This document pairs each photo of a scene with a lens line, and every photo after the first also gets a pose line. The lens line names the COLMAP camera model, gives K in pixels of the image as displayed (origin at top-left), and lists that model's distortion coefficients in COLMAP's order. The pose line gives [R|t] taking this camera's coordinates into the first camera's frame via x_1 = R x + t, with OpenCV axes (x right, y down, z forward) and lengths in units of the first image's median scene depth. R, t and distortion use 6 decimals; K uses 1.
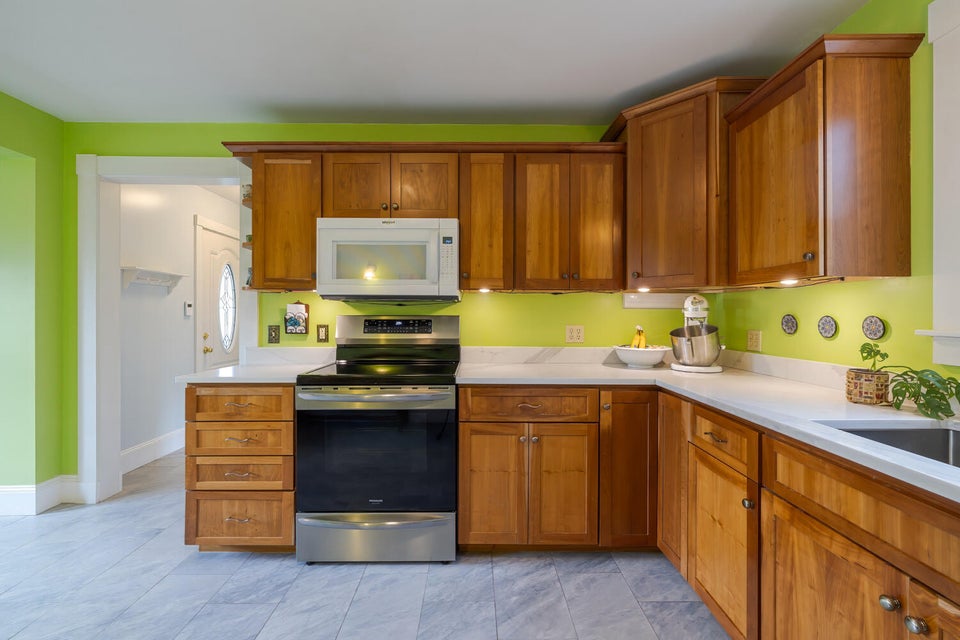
lens RADIAL K [[436.5, 0, 474.1], [0, 436.5, 315.9], [0, 0, 1]] dist [-0.001272, 0.000819]
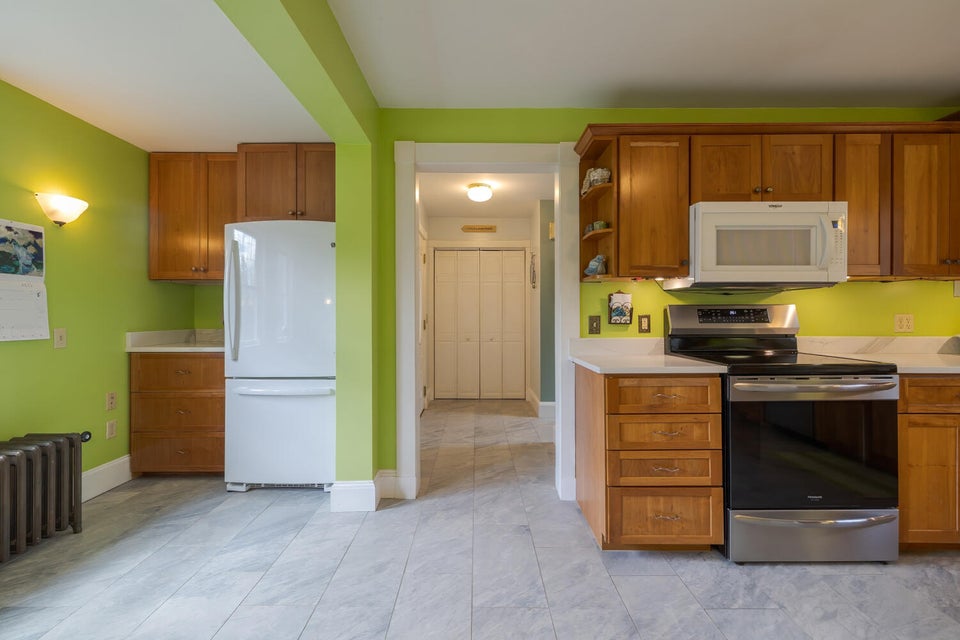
lens RADIAL K [[414.9, 0, 473.2], [0, 414.9, 313.8], [0, 0, 1]] dist [0.004074, -0.000743]
pose [[0.999985, -0.004438, -0.003235, -0.945555], [0.004432, 0.999989, -0.001818, 0.023601], [0.003243, 0.001804, 0.999993, 0.092111]]
